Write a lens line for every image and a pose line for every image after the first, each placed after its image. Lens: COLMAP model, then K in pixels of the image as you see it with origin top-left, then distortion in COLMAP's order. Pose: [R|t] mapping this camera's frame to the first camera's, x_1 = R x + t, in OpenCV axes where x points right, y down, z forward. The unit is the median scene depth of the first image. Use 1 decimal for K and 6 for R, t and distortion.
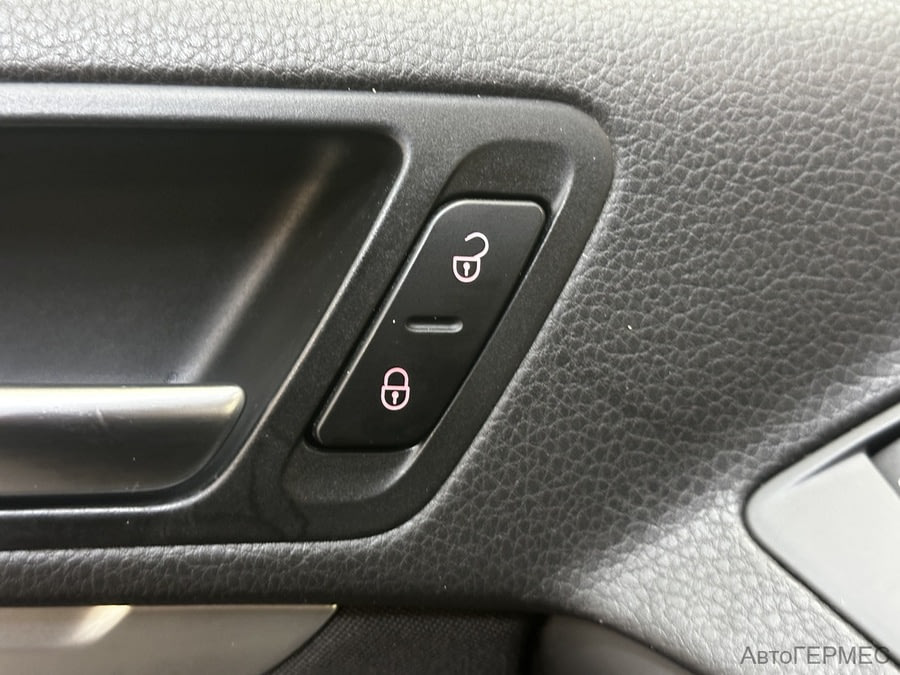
lens RADIAL K [[1270.9, 0, 450.3], [0, 1270.9, 337.7], [0, 0, 1]] dist [0.049843, 0.000000]
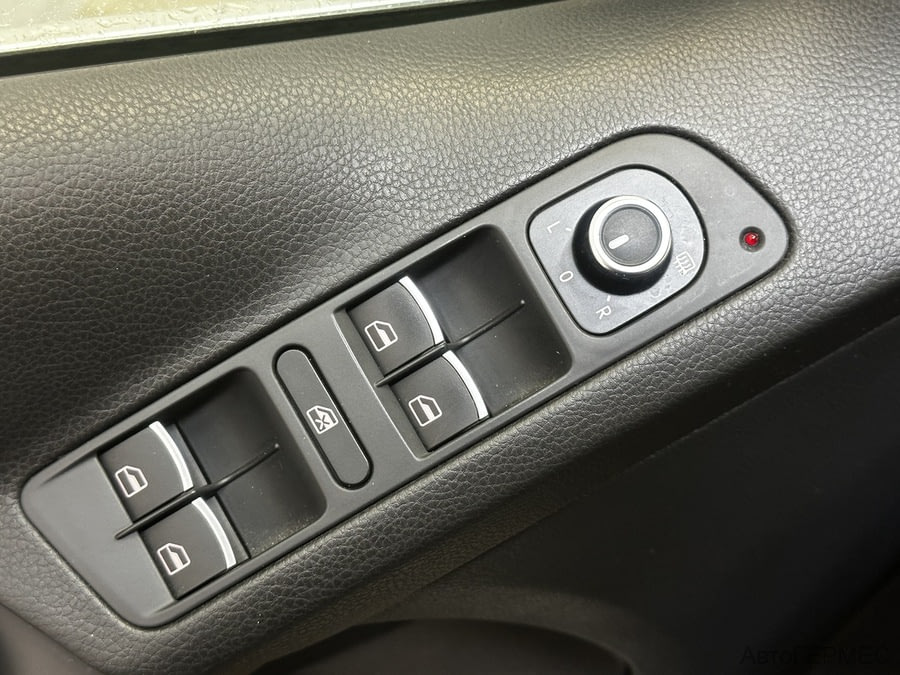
lens RADIAL K [[1270.9, 0, 449.6], [0, 1270.9, 337.4], [0, 0, 1]] dist [0.049843, 0.000000]
pose [[0.955669, -0.106913, 0.274347, 0.322518], [-0.061317, 0.839059, 0.540574, -0.919484], [-0.287988, -0.533432, 0.795307, -0.321168]]
